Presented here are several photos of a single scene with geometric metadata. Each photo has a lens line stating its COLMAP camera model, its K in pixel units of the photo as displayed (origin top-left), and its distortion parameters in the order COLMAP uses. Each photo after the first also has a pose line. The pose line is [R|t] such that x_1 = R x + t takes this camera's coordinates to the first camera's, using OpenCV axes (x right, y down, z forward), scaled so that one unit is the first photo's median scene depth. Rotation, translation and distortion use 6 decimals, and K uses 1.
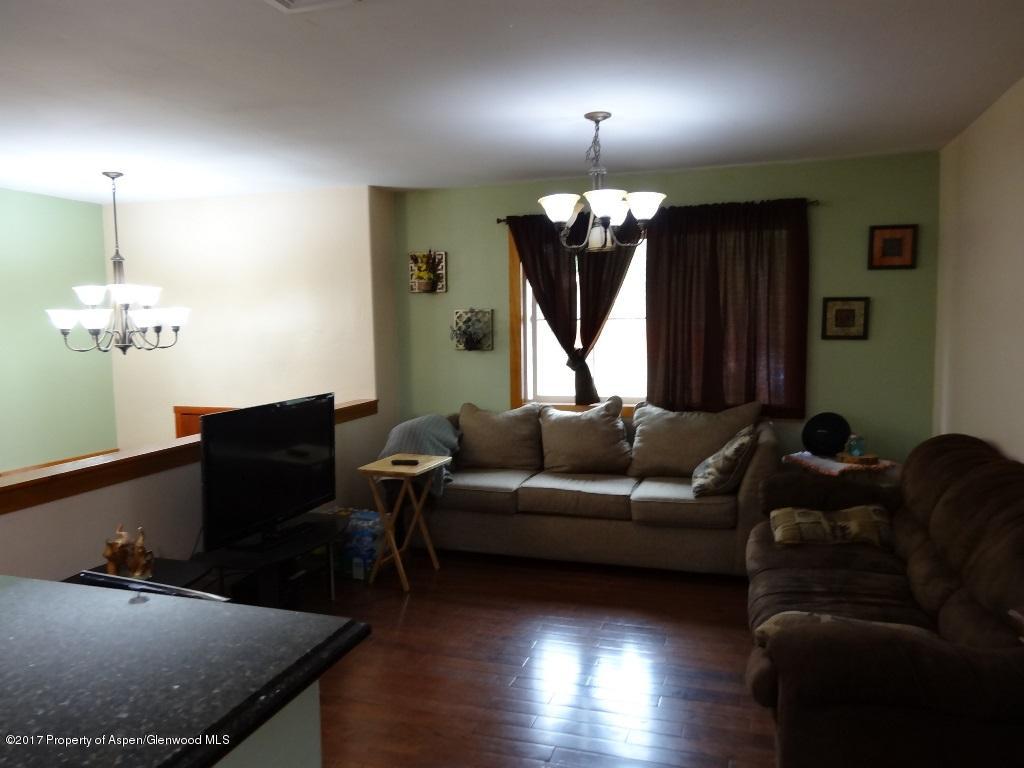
lens RADIAL K [[759.4, 0, 512.0], [0, 759.4, 384.0], [0, 0, 1]] dist [-0.008138, -0.004017]
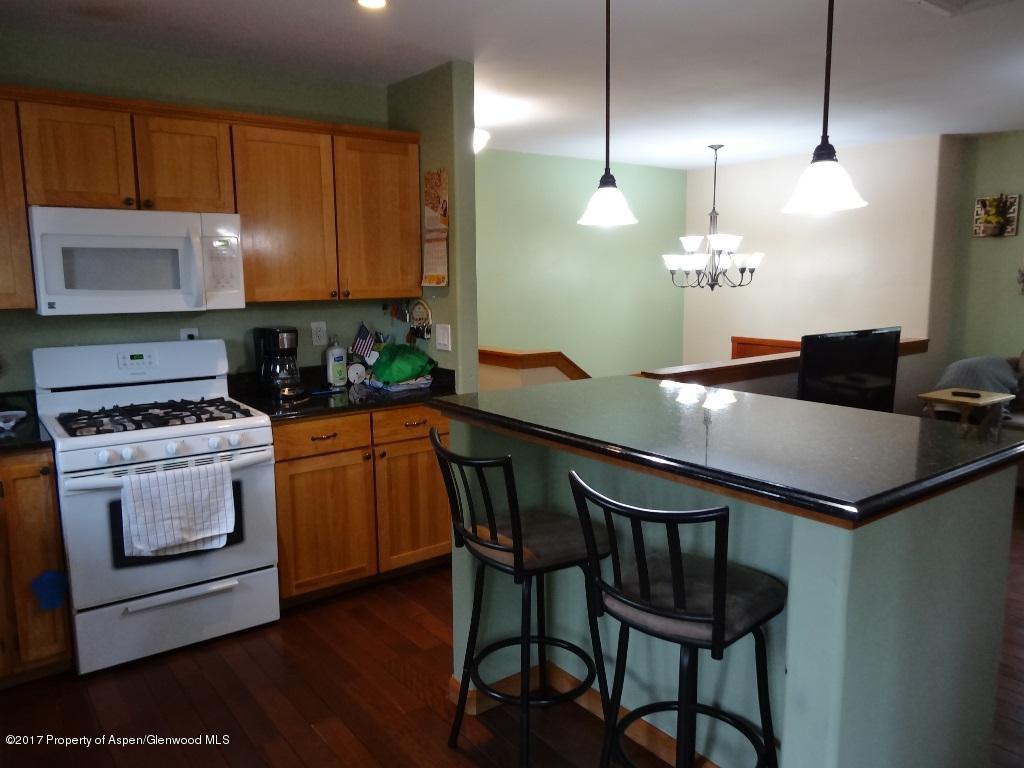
lens RADIAL K [[759.4, 0, 512.0], [0, 759.4, 384.0], [0, 0, 1]] dist [-0.008138, -0.004017]
pose [[0.814946, 0.089797, -0.572538, -0.044028], [-0.049438, 0.995094, 0.085701, 0.022943], [0.577425, -0.041537, 0.815387, -0.221734]]
